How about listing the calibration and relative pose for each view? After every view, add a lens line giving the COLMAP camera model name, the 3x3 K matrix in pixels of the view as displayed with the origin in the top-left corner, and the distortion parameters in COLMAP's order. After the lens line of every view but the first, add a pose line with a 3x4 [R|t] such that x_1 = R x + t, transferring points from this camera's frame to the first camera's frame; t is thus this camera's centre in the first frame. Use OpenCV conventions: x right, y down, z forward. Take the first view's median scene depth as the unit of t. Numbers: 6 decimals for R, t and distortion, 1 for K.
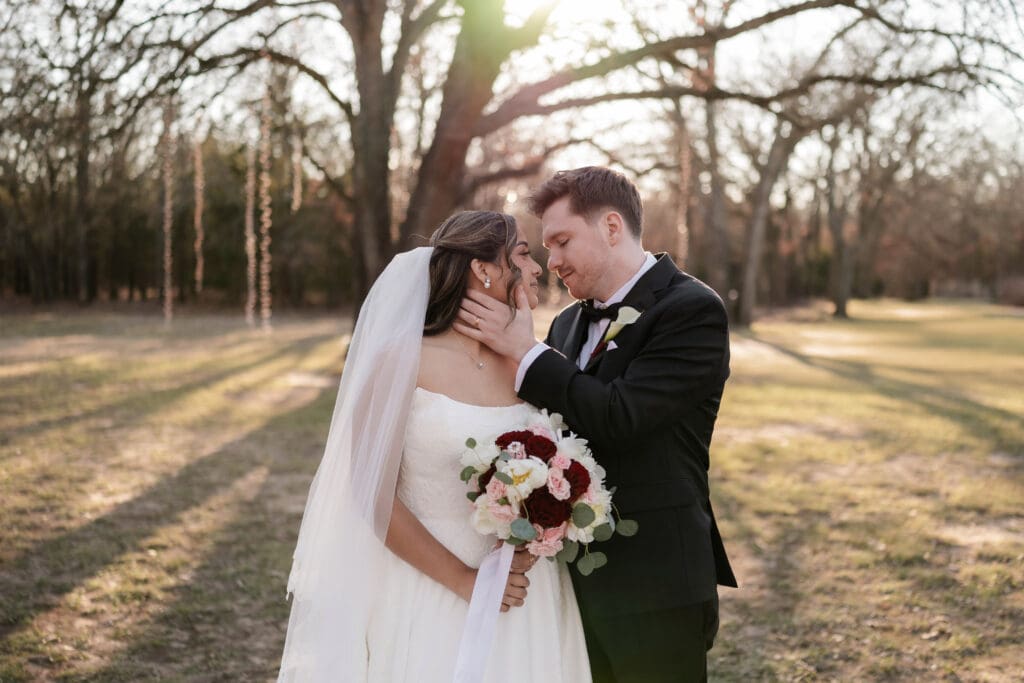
lens RADIAL K [[518.8, 0, 512.0], [0, 518.8, 341.5], [0, 0, 1]] dist [0.001139, -0.000198]
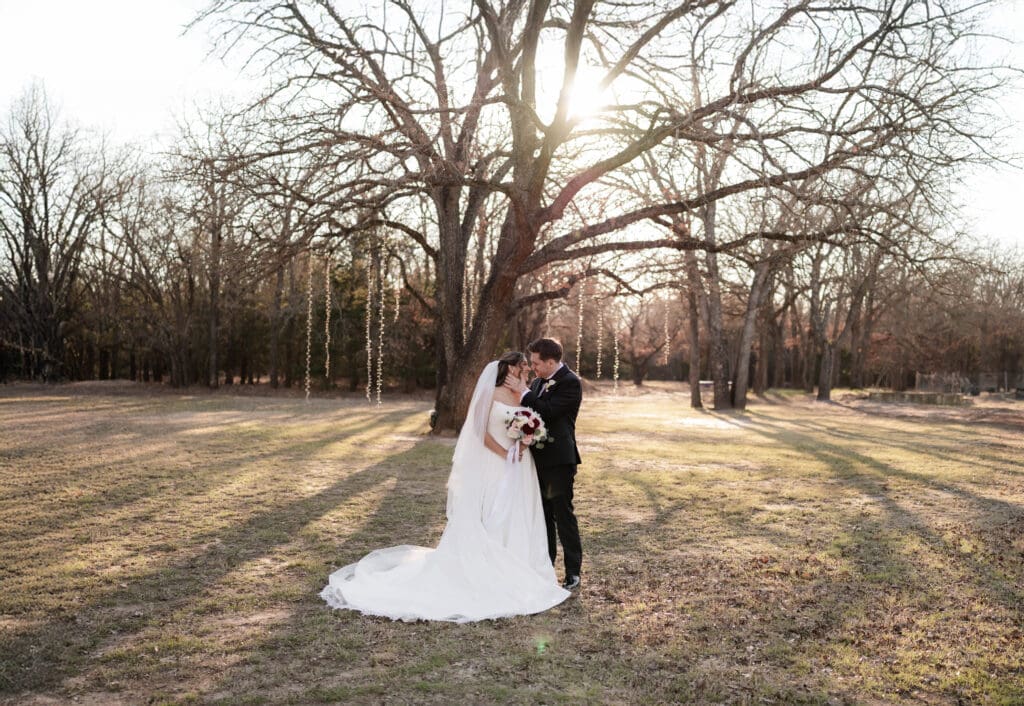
lens RADIAL K [[482.7, 0, 512.0], [0, 482.7, 353.0], [0, 0, 1]] dist [-0.001355, -0.000214]
pose [[0.995068, 0.001488, -0.099185, 0.087038], [-0.016546, 0.988369, -0.151174, 0.084425], [0.097806, 0.152070, 0.983519, -0.733090]]
